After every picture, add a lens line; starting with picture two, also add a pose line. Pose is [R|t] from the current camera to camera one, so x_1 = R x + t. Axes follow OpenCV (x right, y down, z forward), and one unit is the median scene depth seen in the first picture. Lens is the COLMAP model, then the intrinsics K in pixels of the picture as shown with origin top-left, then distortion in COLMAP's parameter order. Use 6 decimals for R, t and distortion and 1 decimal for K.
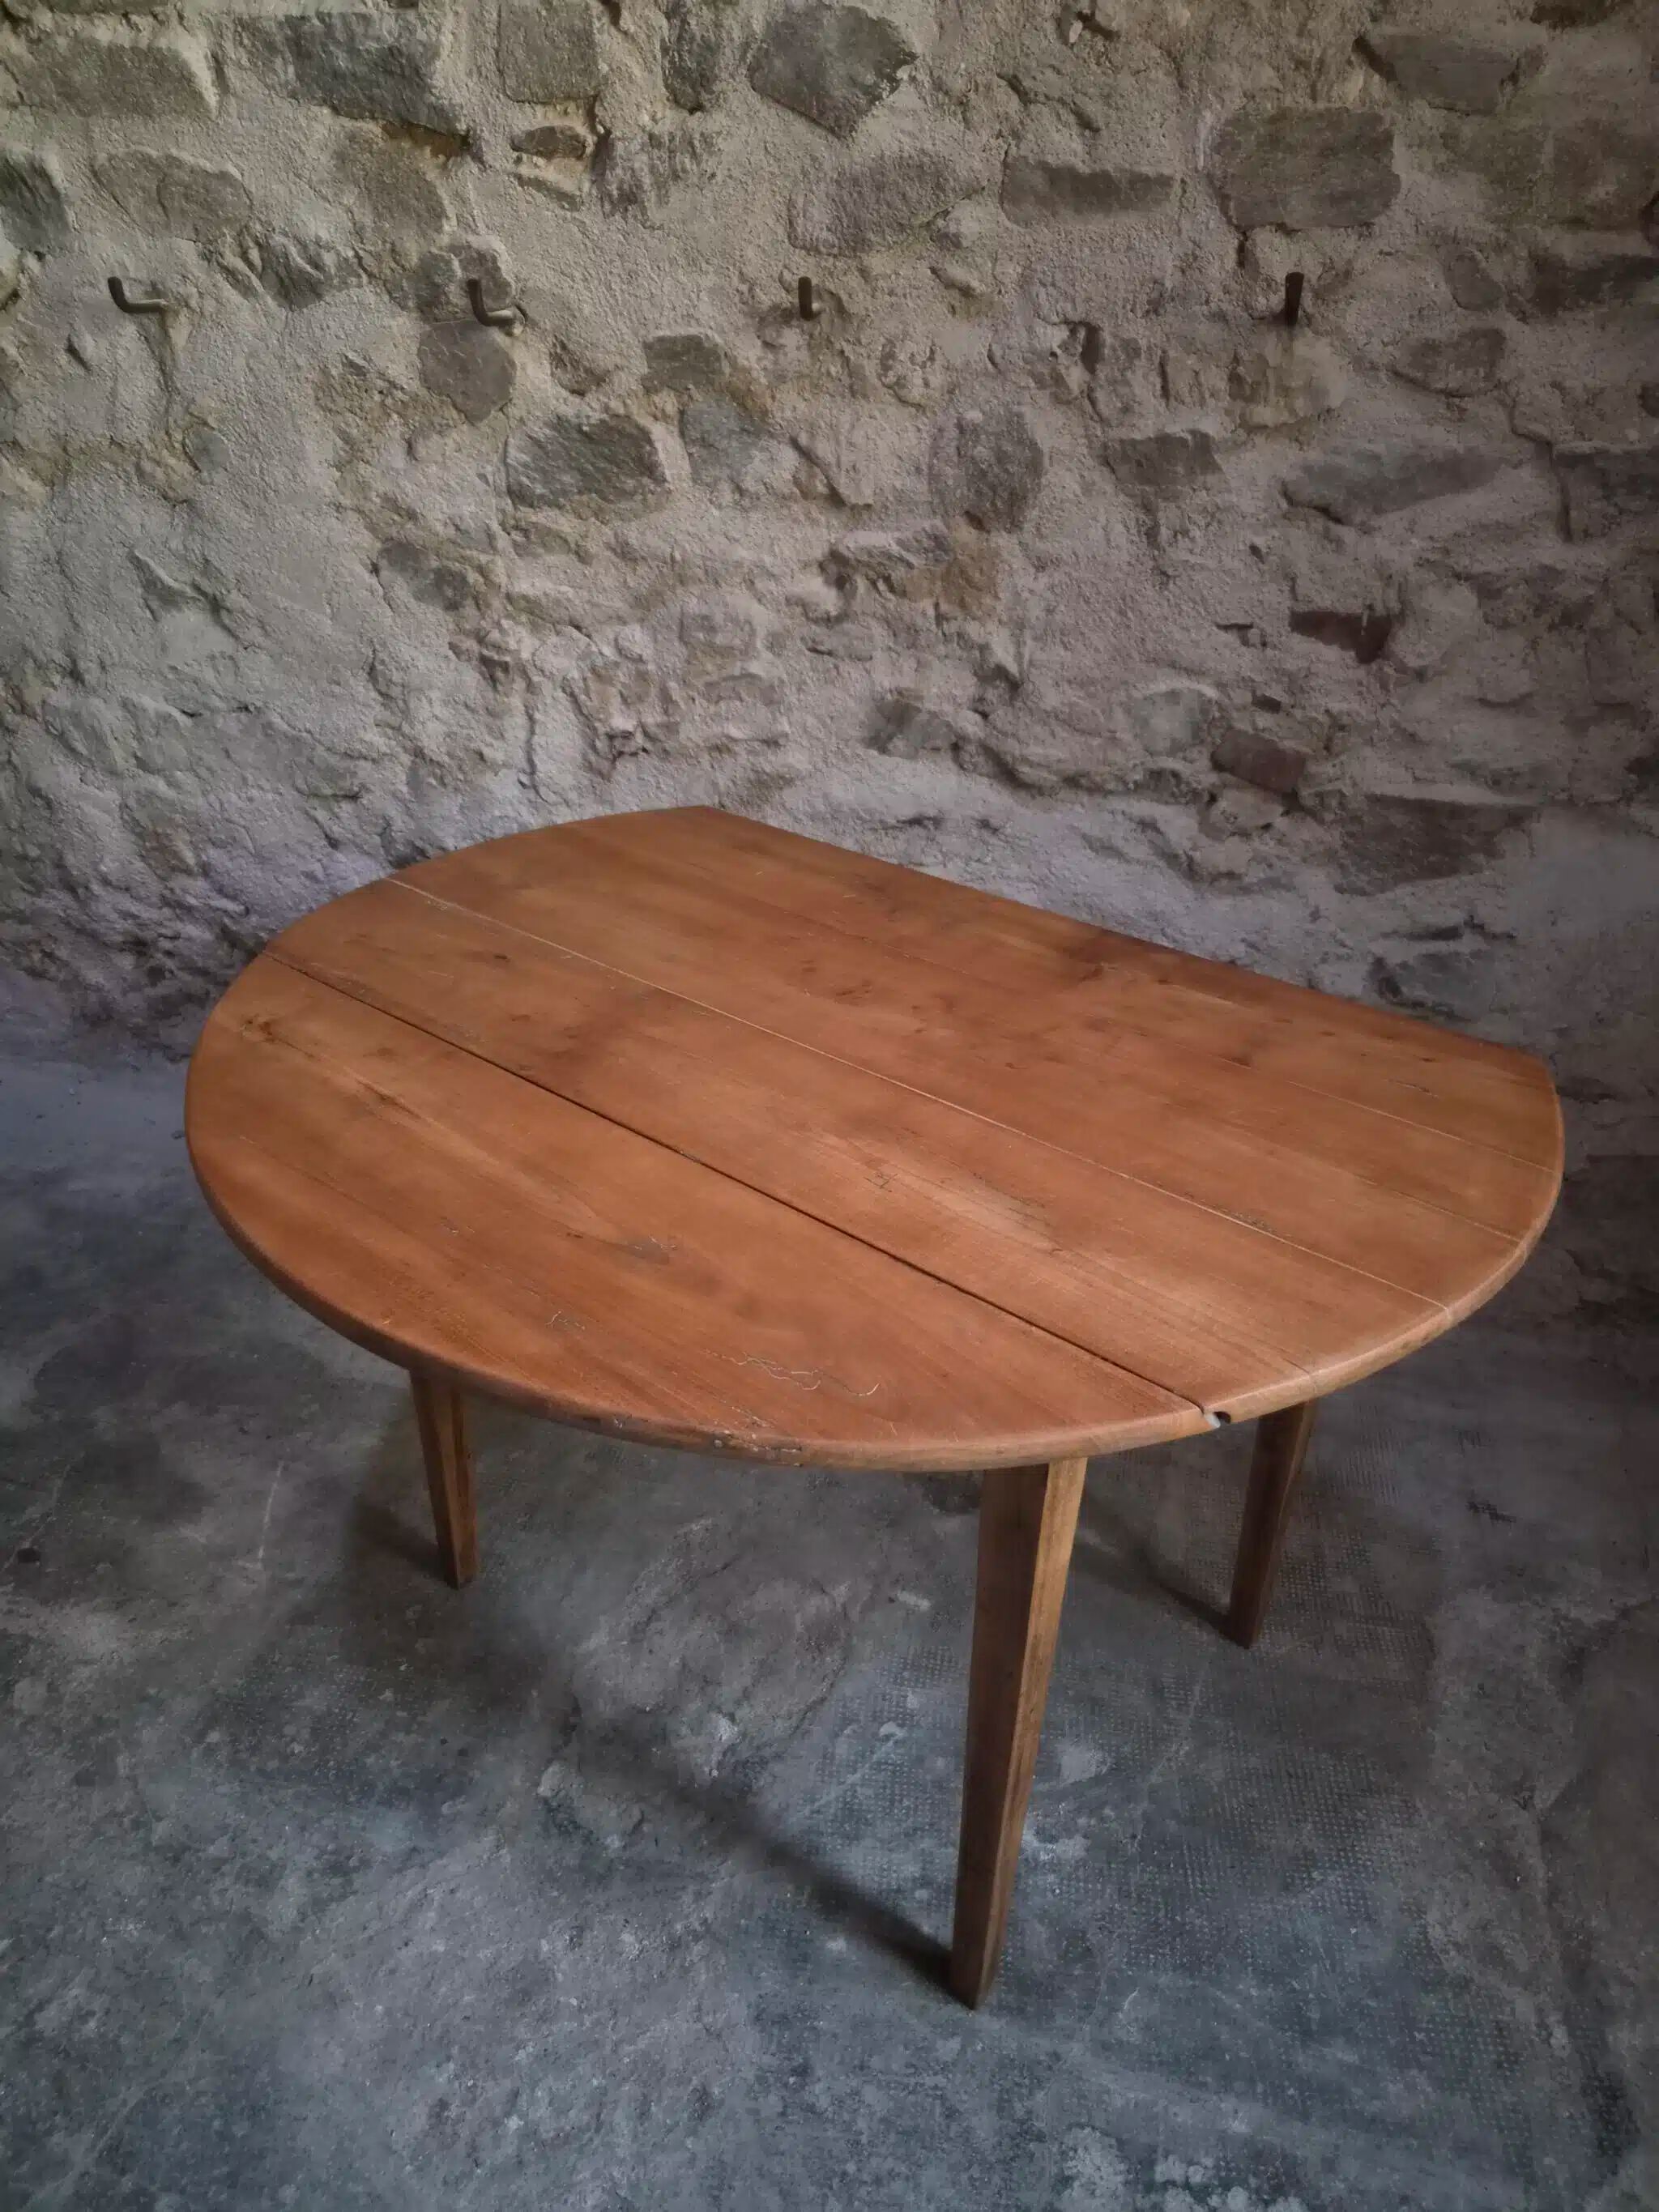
lens RADIAL K [[1477.0, 0, 844.7], [0, 1477.0, 1095.5], [0, 0, 1]] dist [0.060639, -0.047429]
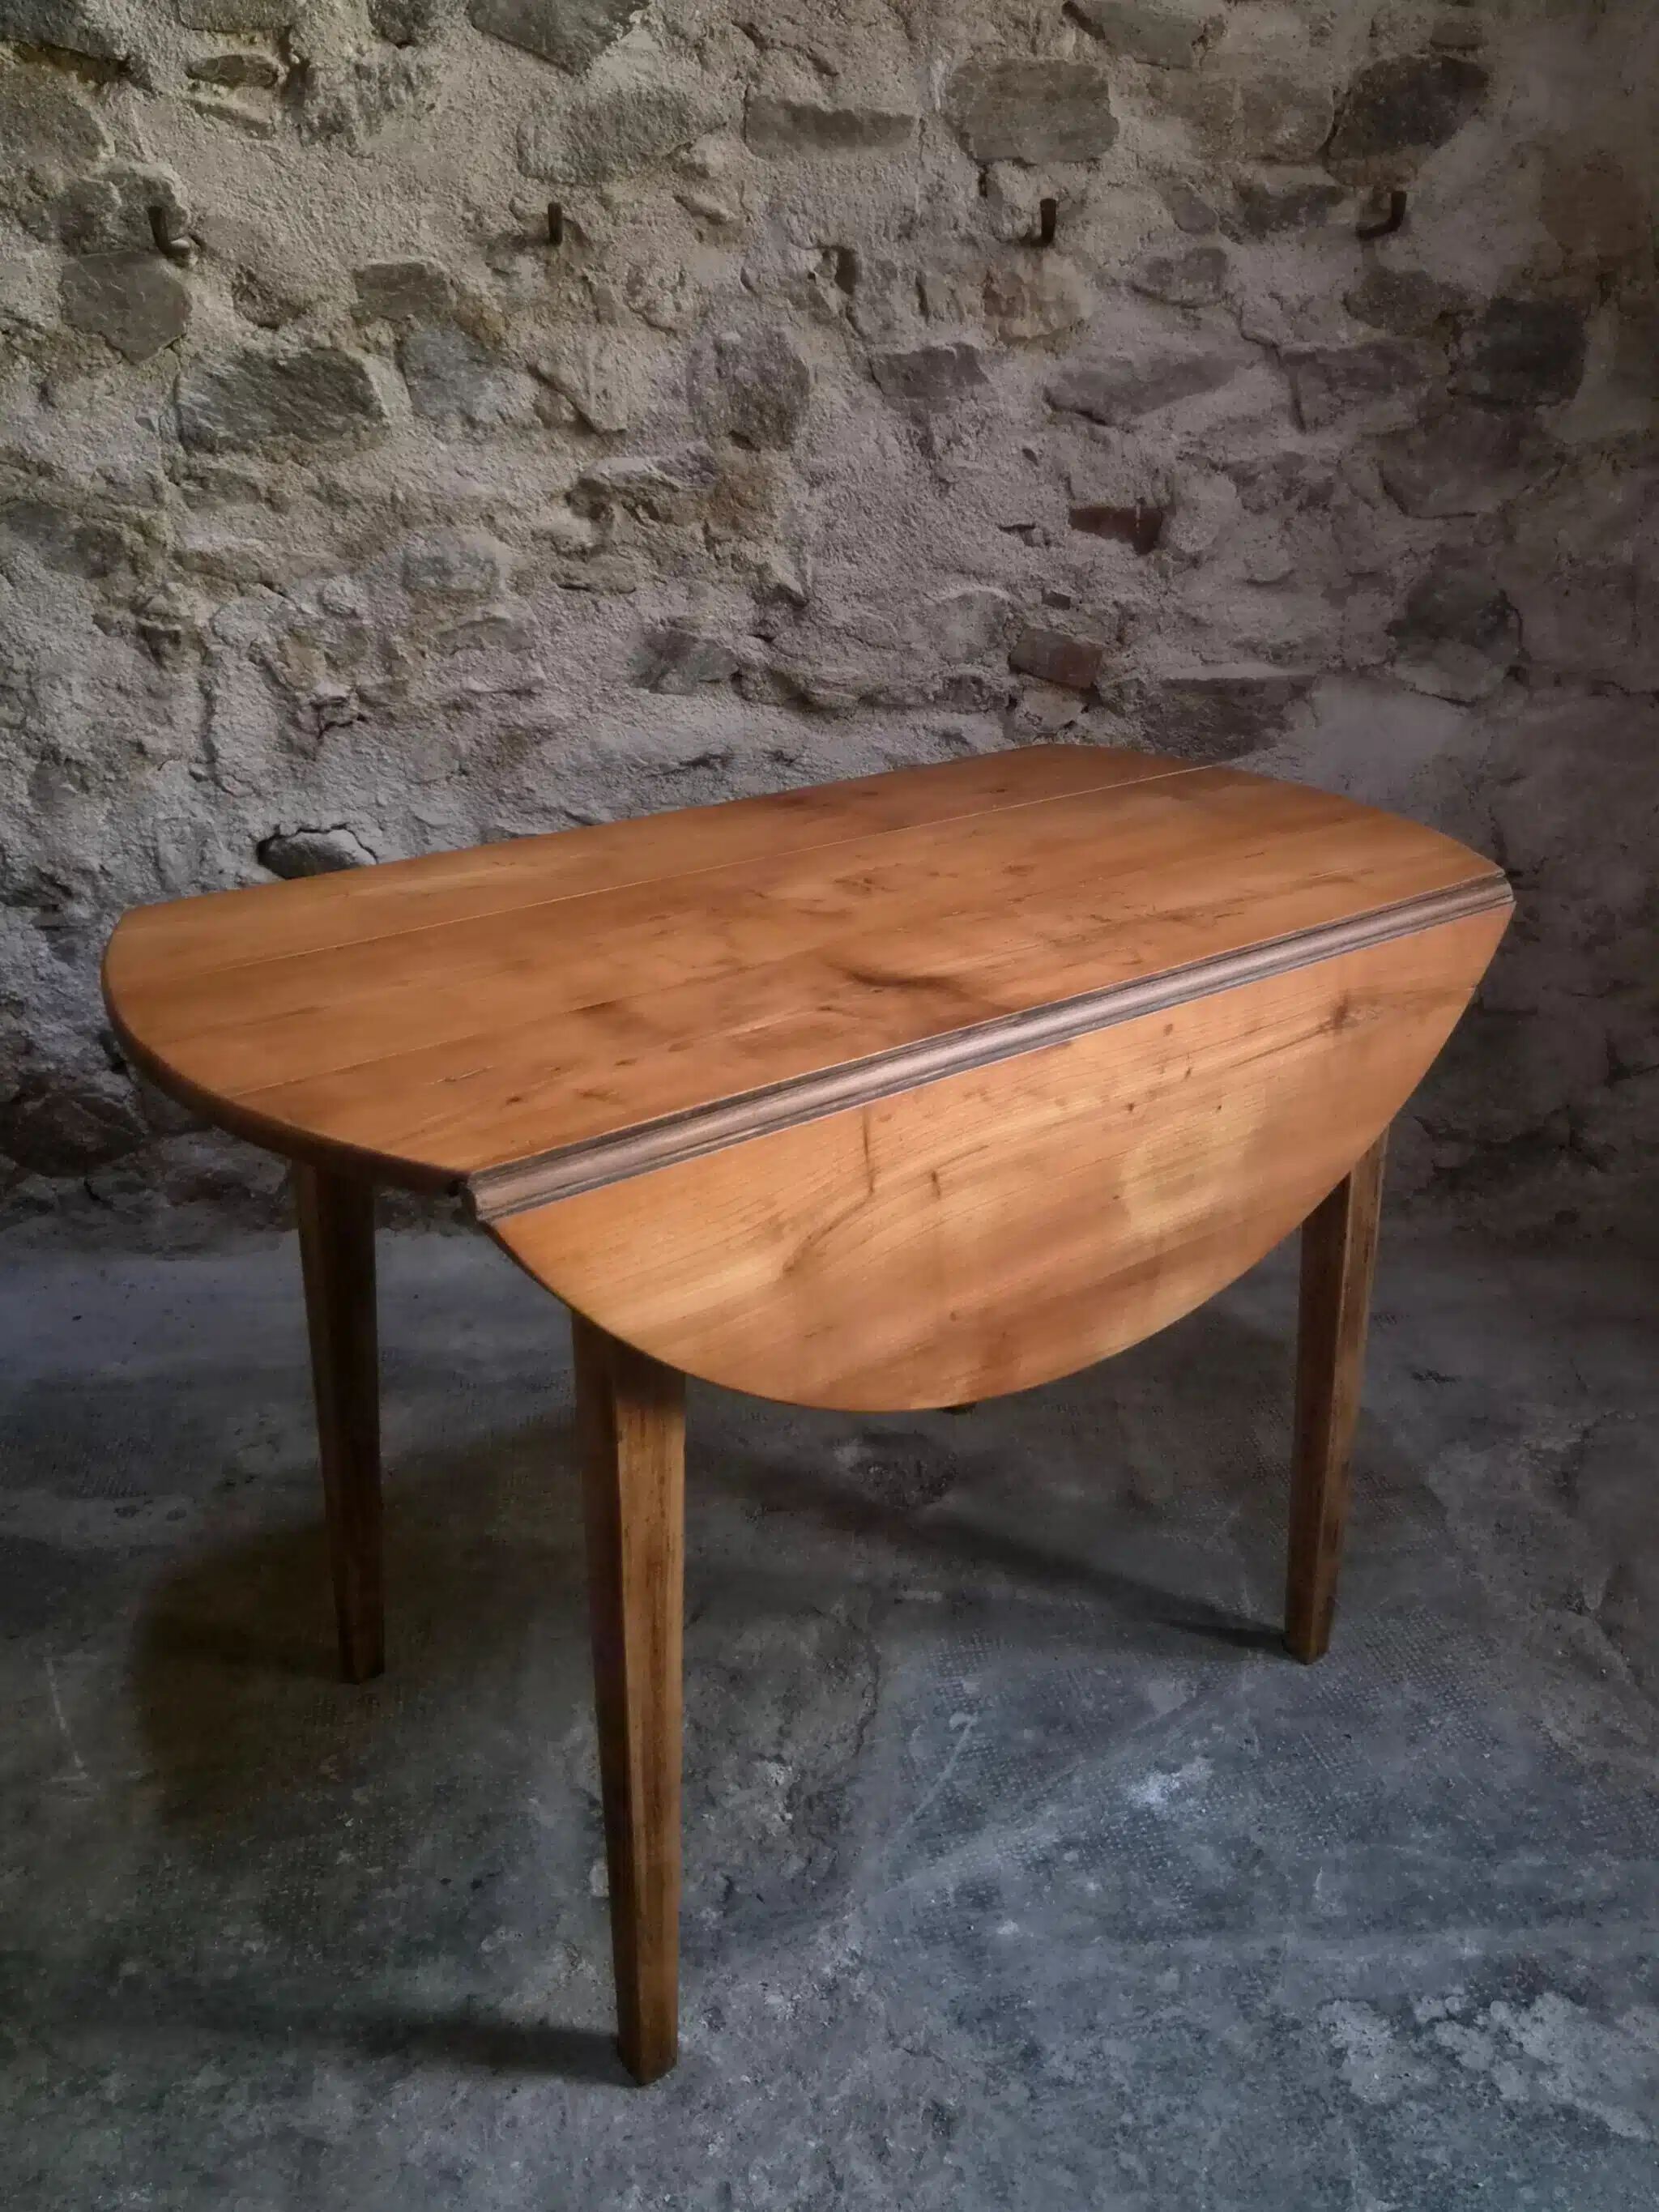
lens RADIAL K [[1942.2, 0, 909.9], [0, 1942.2, 871.0], [0, 0, 1]] dist [0.076655, -0.088958]
pose [[0.930033, -0.115159, 0.348965, -0.278833], [0.183292, 0.968439, -0.168909, 0.111710], [-0.318499, 0.221054, 0.921788, -0.124373]]
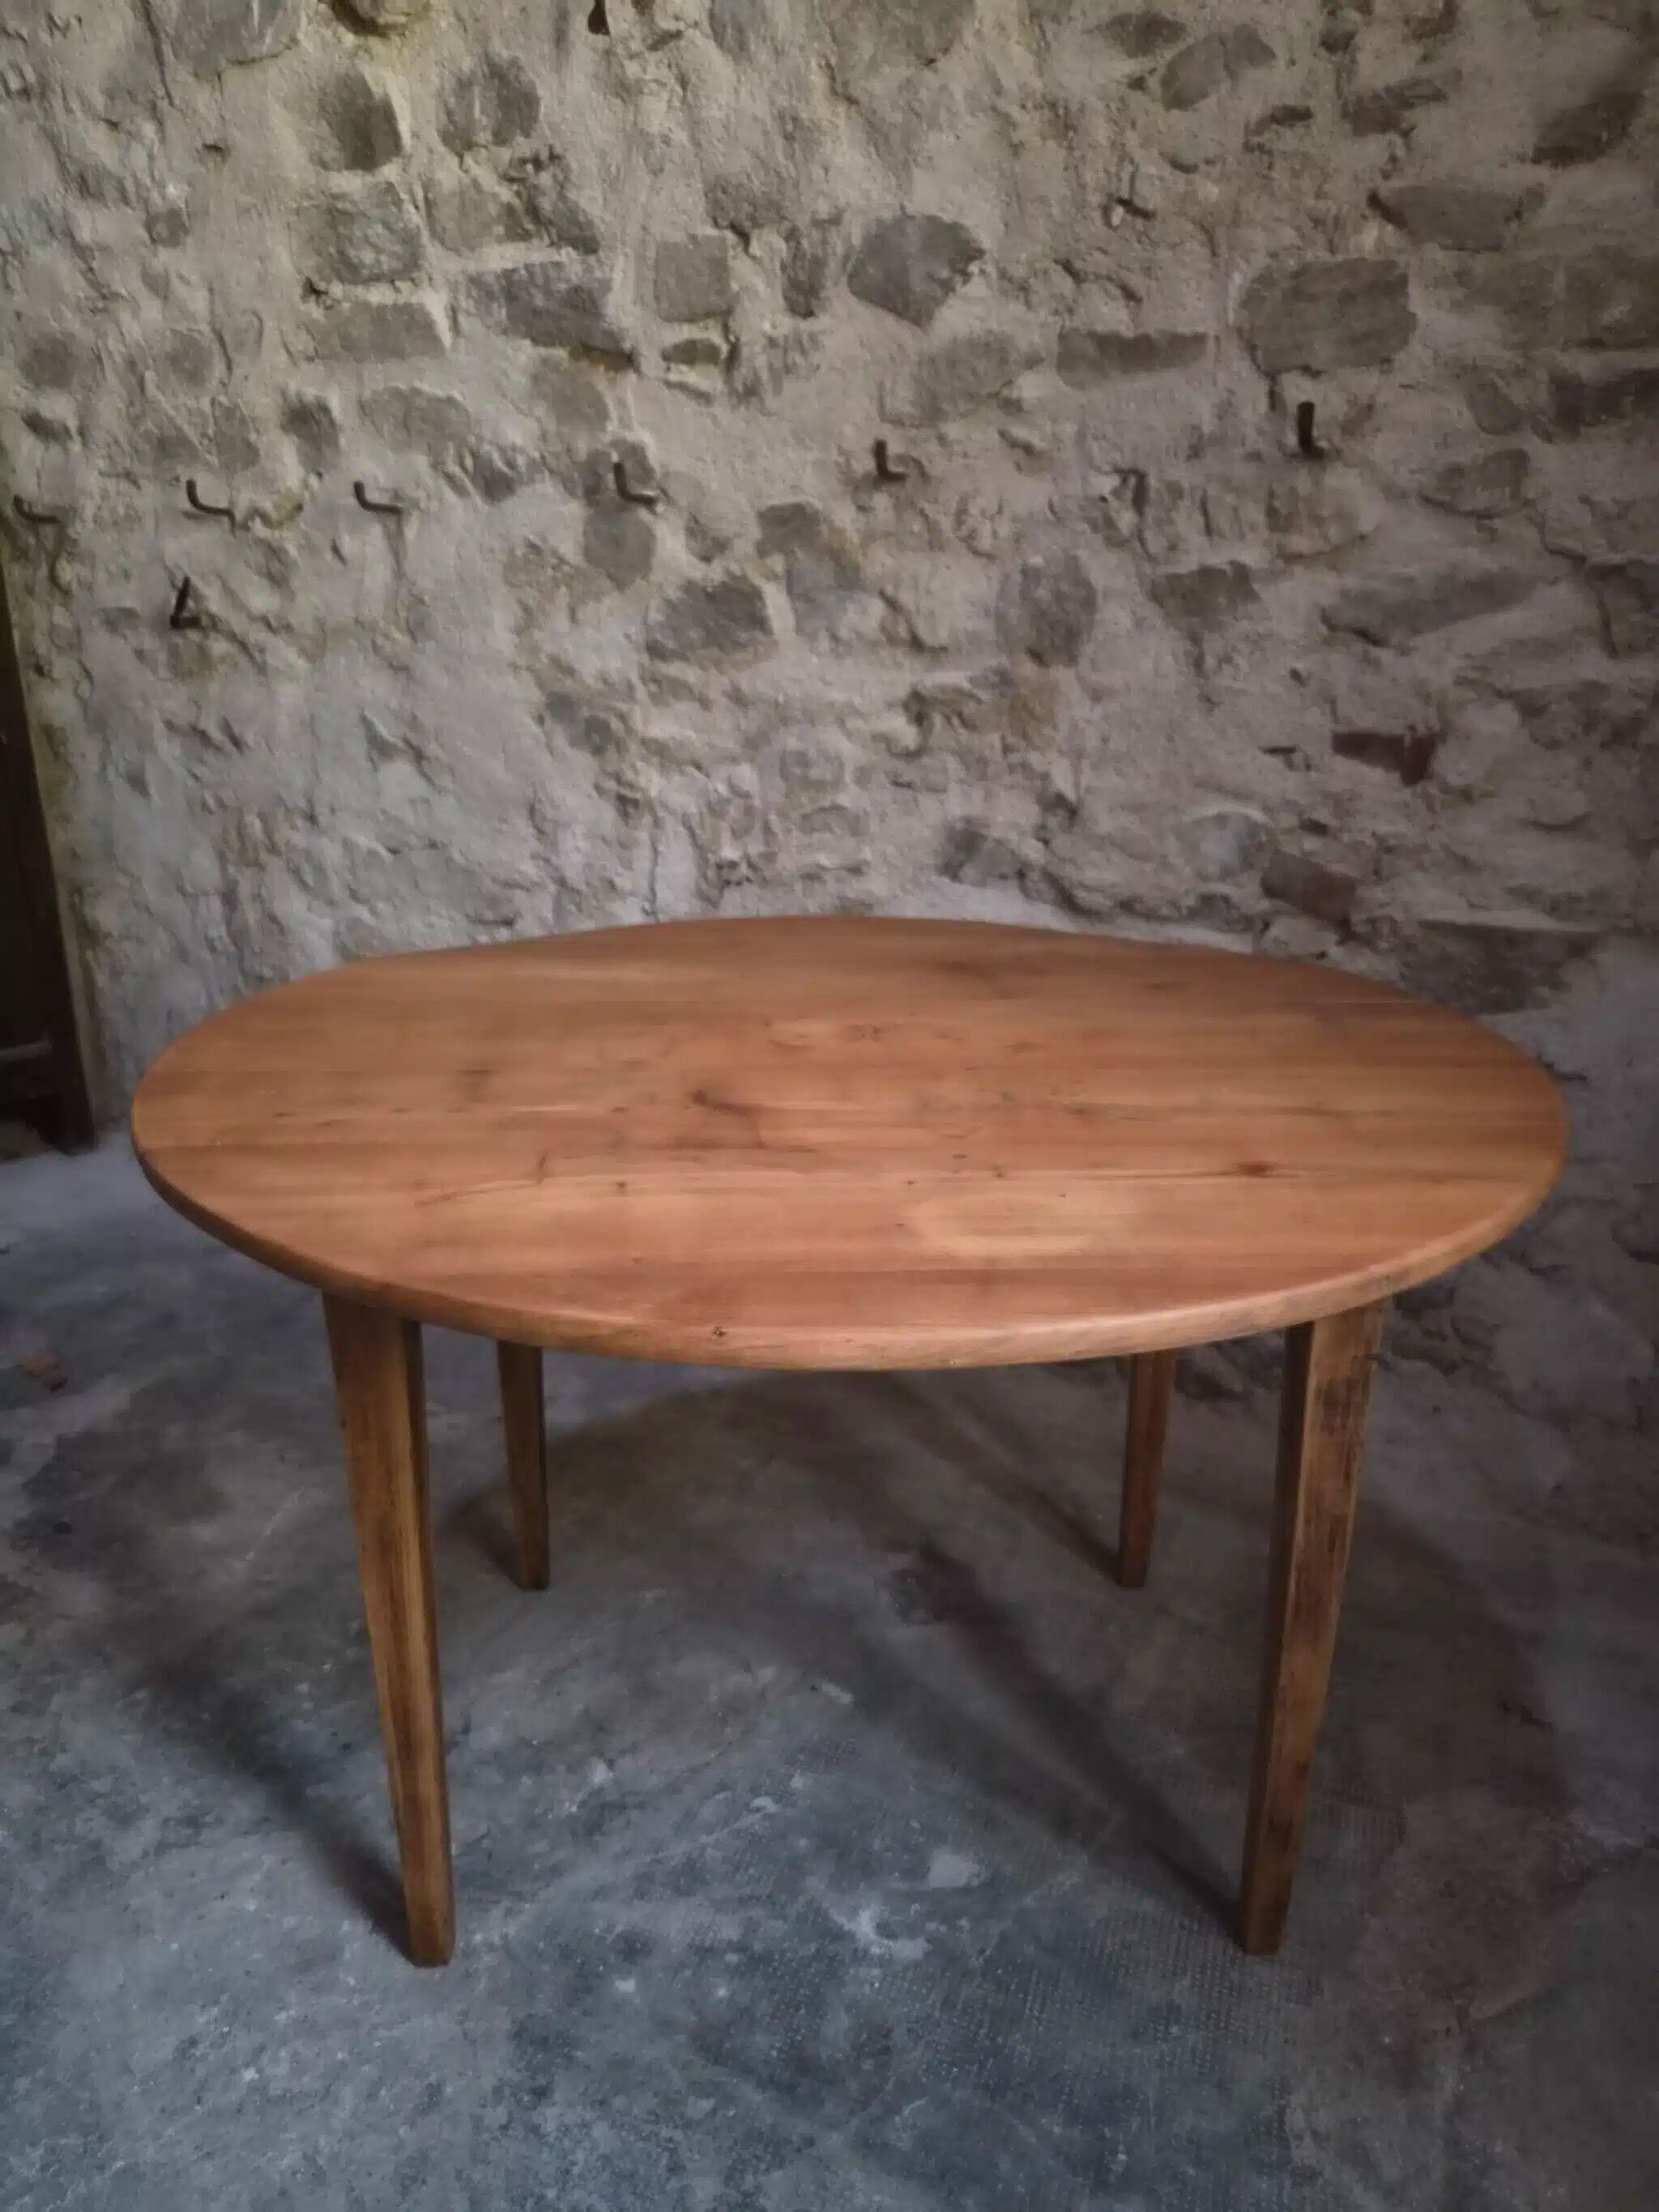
lens RADIAL K [[1488.0, 0, 846.8], [0, 1488.0, 1129.8], [0, 0, 1]] dist [0.051805, -0.044757]
pose [[0.971311, 0.071709, -0.226743, 0.220097], [-0.110532, 0.980339, -0.163454, 0.129512], [0.210564, 0.183827, 0.960141, 0.016660]]
